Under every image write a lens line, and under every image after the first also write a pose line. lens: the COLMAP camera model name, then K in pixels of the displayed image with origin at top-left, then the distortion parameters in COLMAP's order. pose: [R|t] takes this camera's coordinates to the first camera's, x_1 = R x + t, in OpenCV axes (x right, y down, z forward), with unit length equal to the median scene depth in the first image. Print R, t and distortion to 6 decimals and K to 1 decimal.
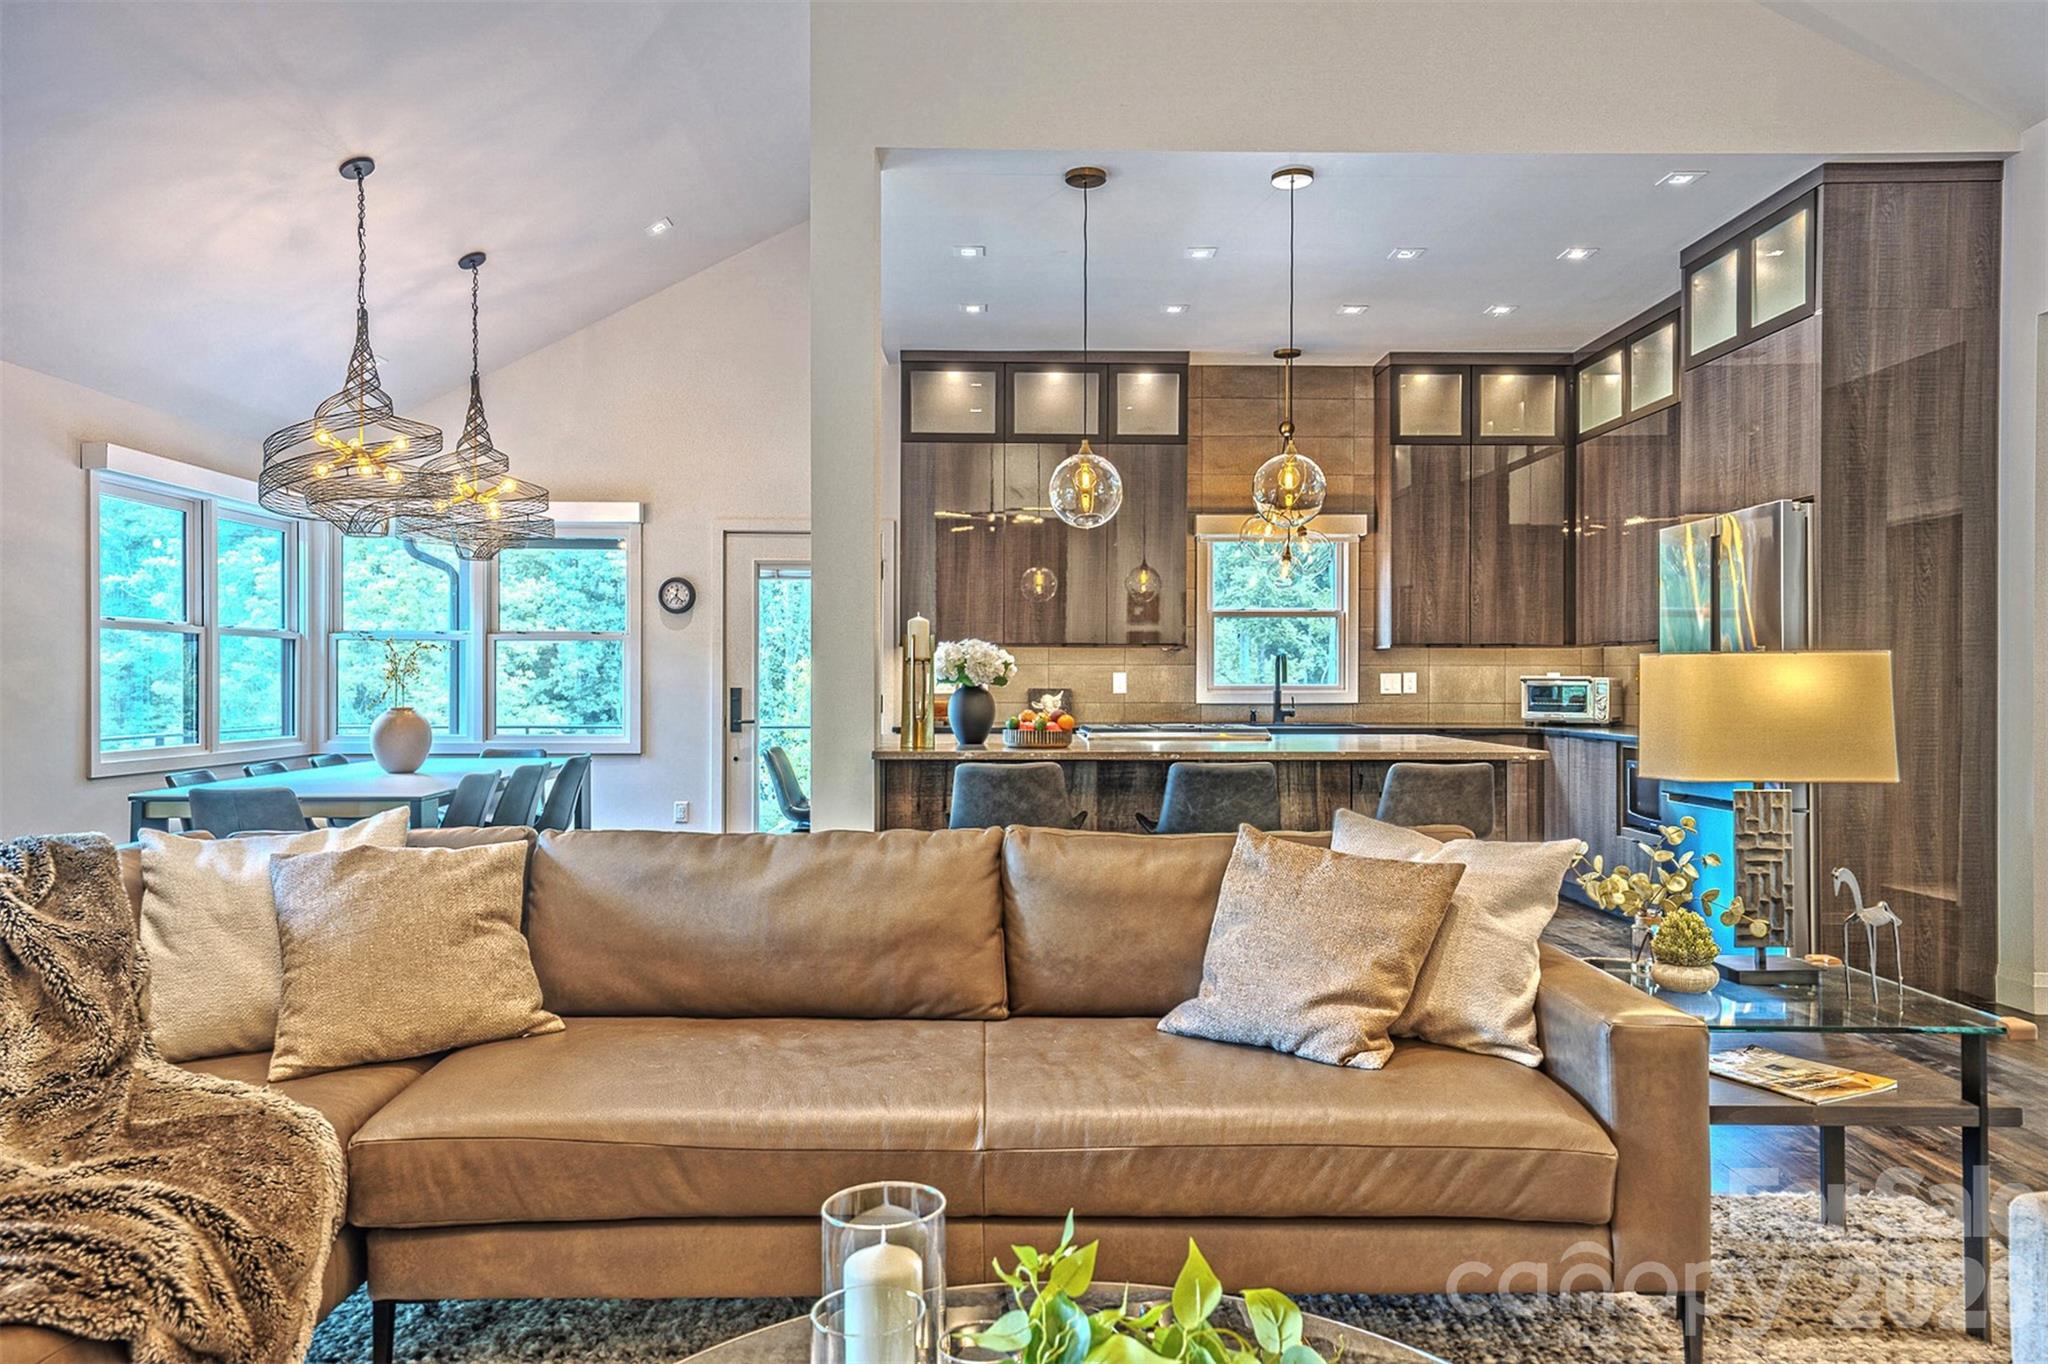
lens RADIAL K [[1417.9, 0, 1016.7], [0, 1417.9, 679.9], [0, 0, 1]] dist [0.040855, 0.006743]
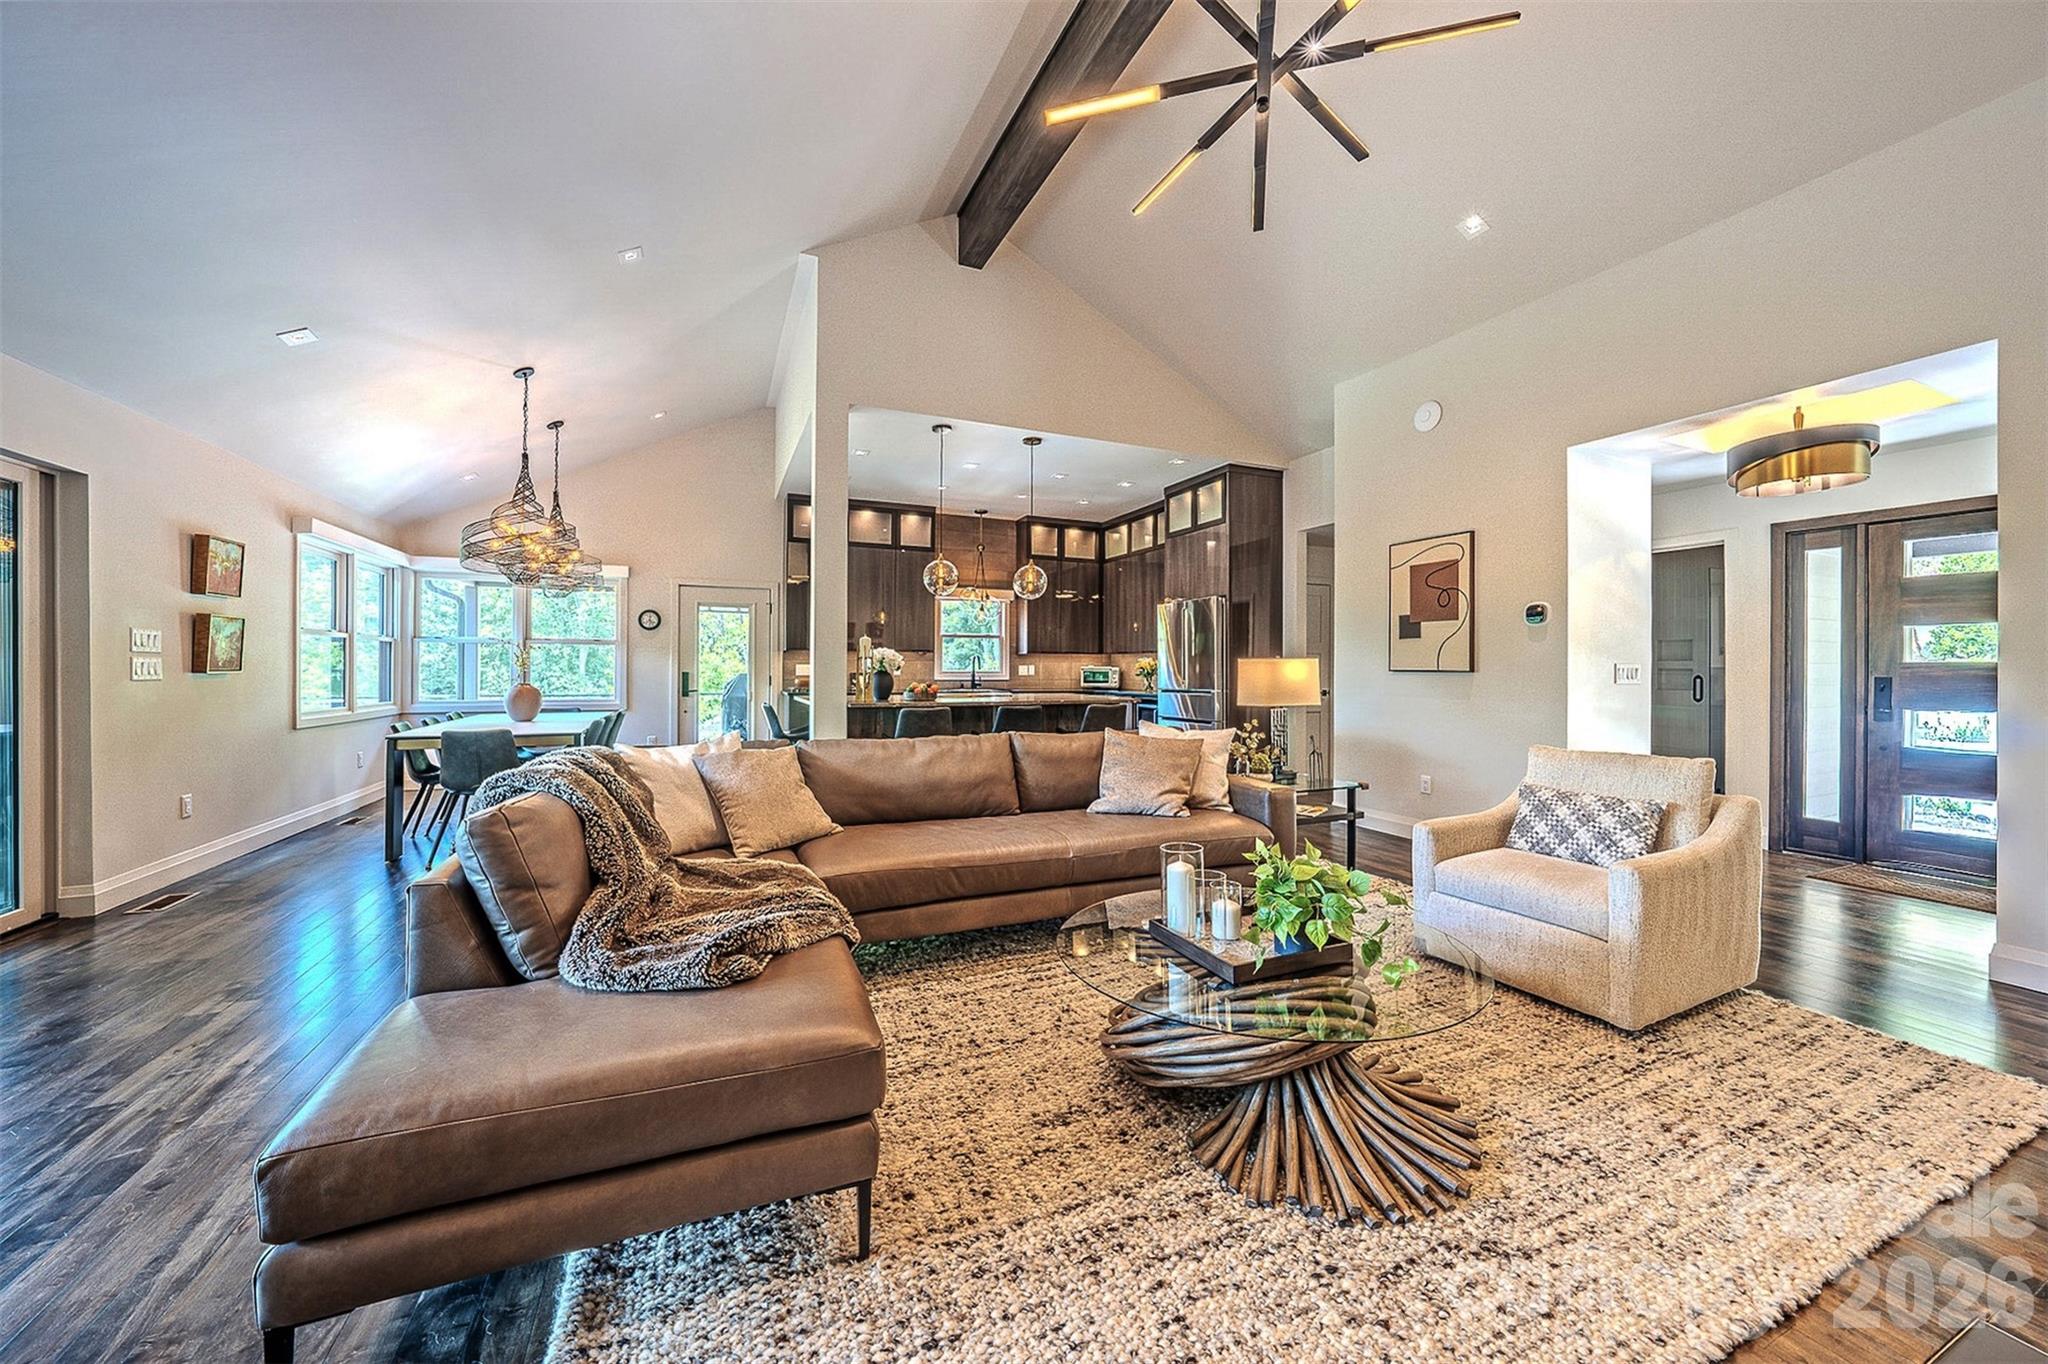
lens RADIAL K [[756.3, 0, 1029.9], [0, 756.3, 675.0], [0, 0, 1]] dist [-0.018721, -0.000050]
pose [[0.922860, -0.001201, 0.385135, -0.255935], [-0.002047, 0.999966, 0.008024, 0.001372], [-0.385131, -0.008193, 0.922825, -0.076869]]
